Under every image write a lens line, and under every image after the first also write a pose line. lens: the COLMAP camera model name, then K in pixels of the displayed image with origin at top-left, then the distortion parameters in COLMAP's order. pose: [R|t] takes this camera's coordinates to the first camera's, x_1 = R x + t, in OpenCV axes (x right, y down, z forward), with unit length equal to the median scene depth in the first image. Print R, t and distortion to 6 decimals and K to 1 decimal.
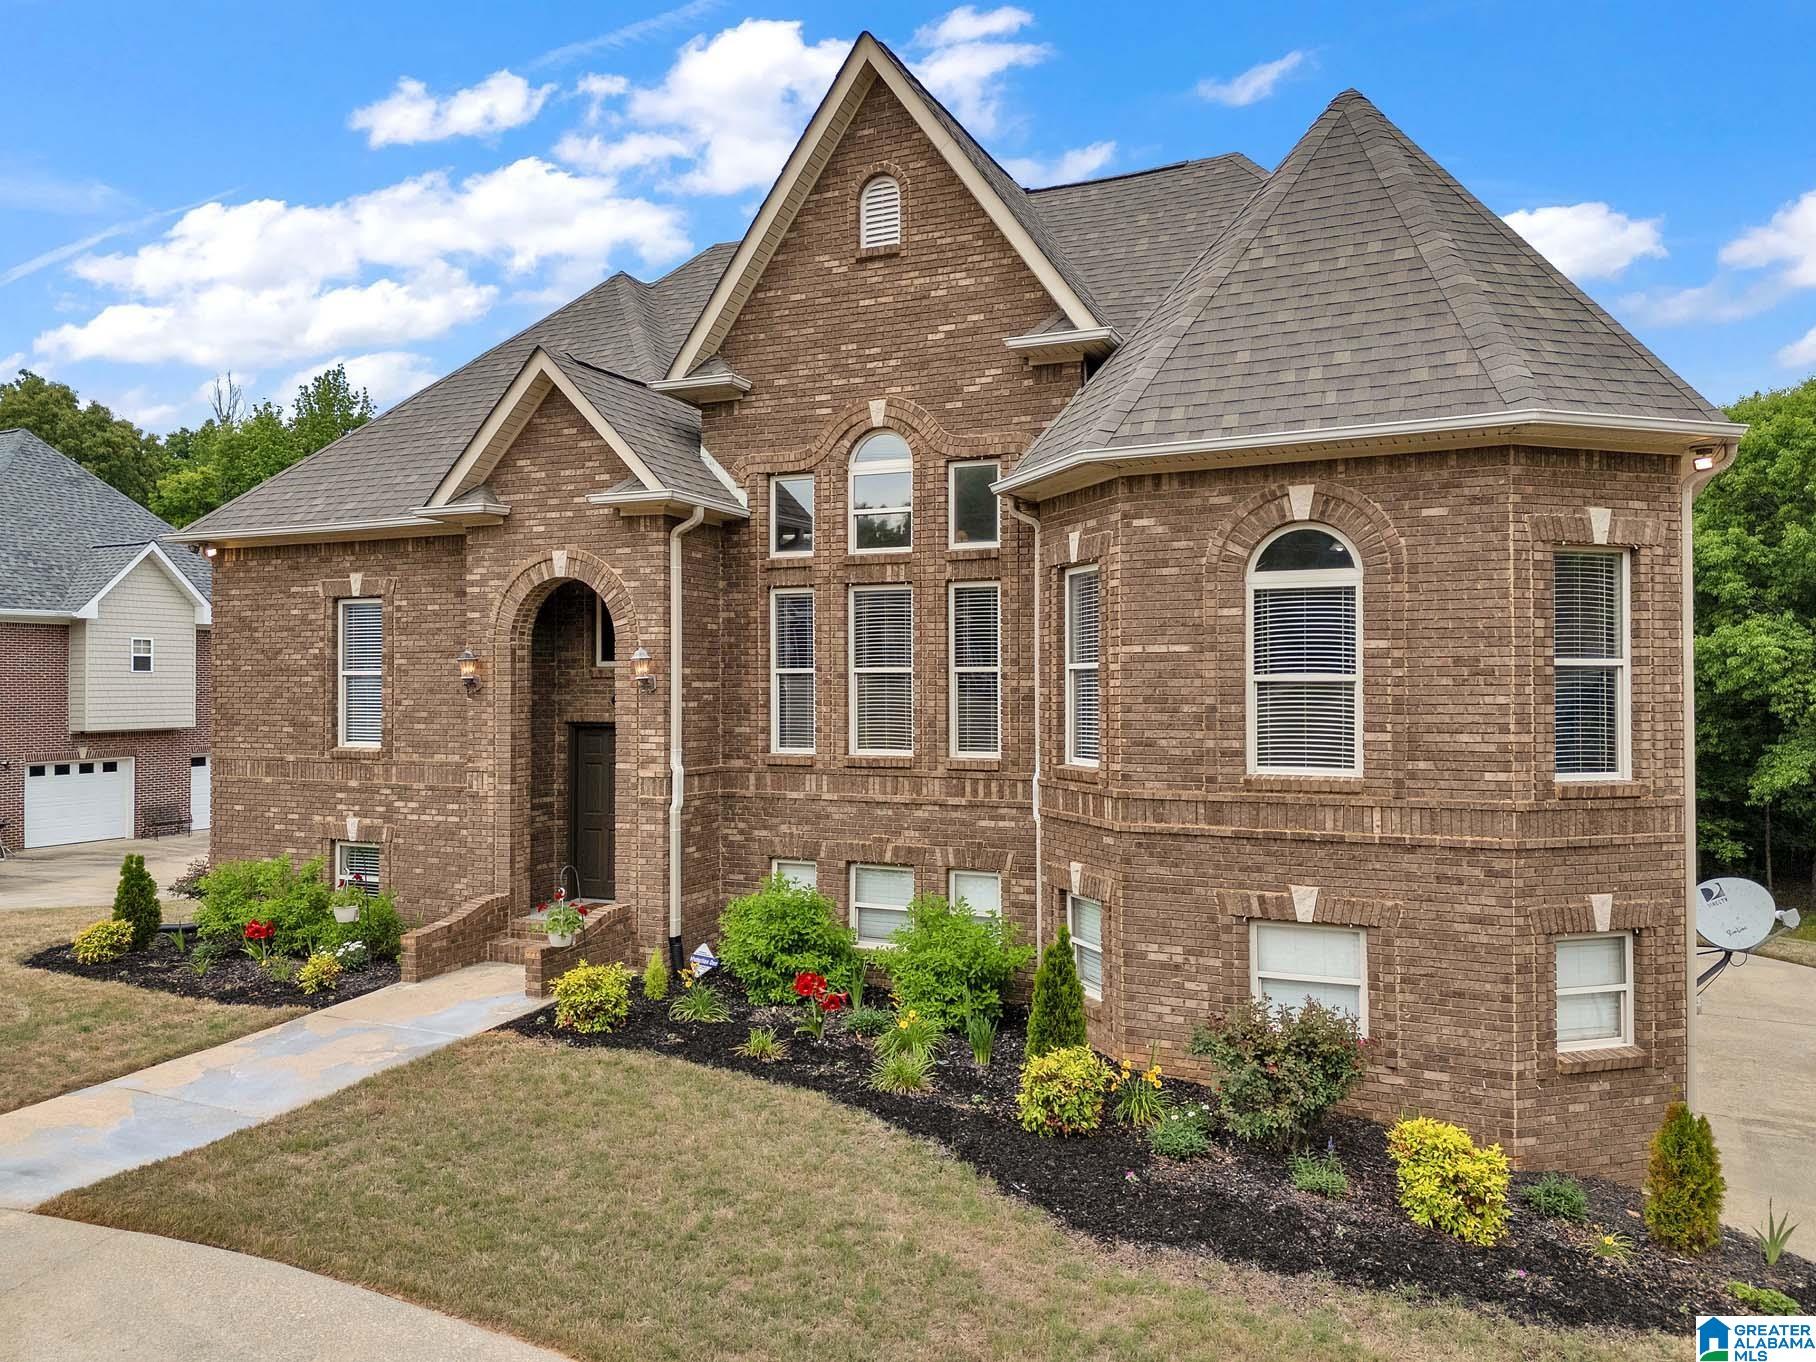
lens RADIAL K [[1343.9, 0, 908.0], [0, 1343.9, 681.0], [0, 0, 1]] dist [0.101980, -0.127275]
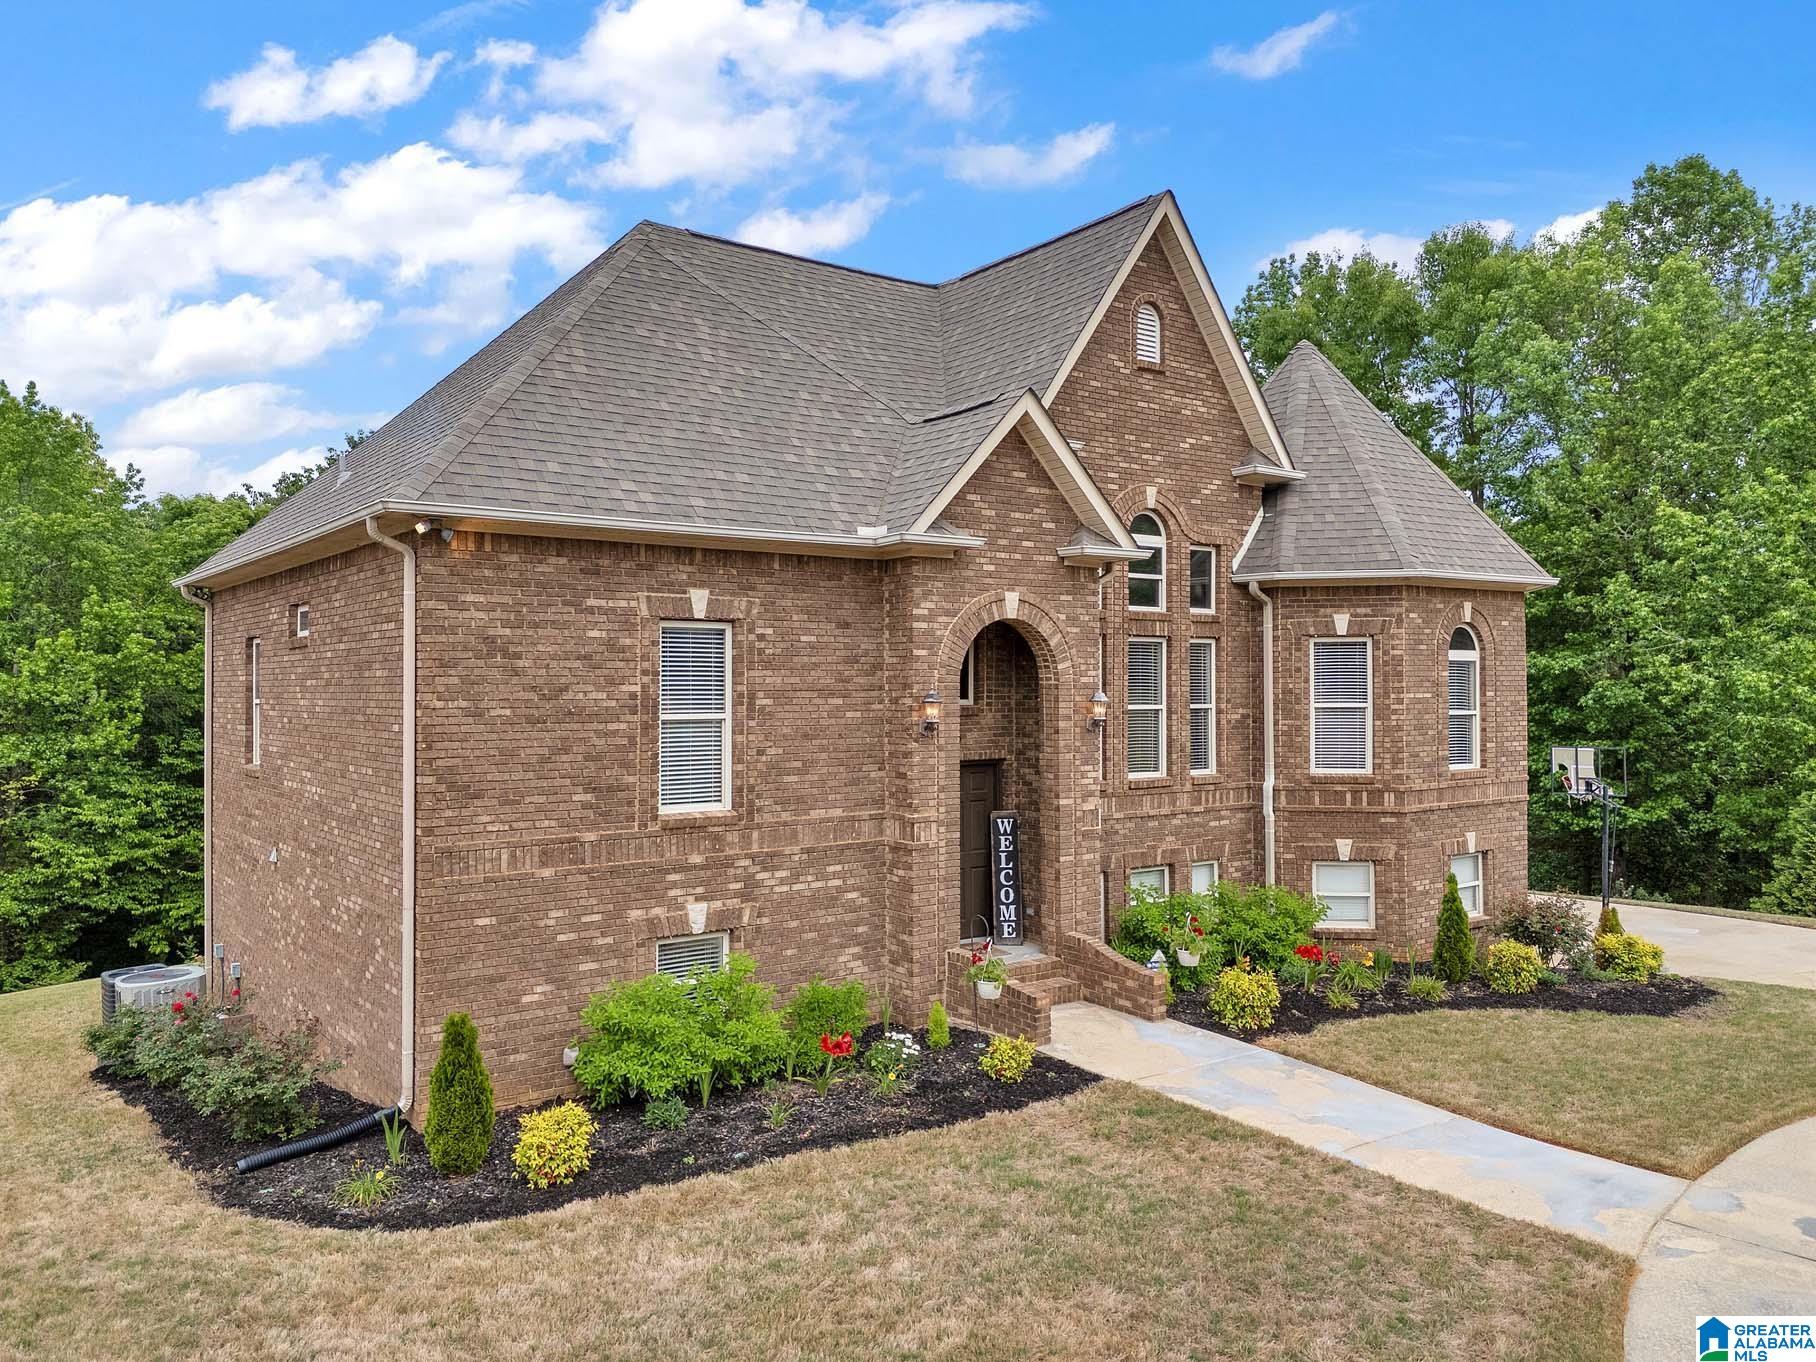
lens RADIAL K [[1350.9, 0, 926.2], [0, 1350.9, 679.7], [0, 0, 1]] dist [0.145878, -0.153119]
pose [[0.459307, 0.003565, 0.888271, -1.231349], [-0.001235, 0.999994, -0.003375, -0.029295], [-0.888277, 0.000453, 0.459308, 0.625363]]
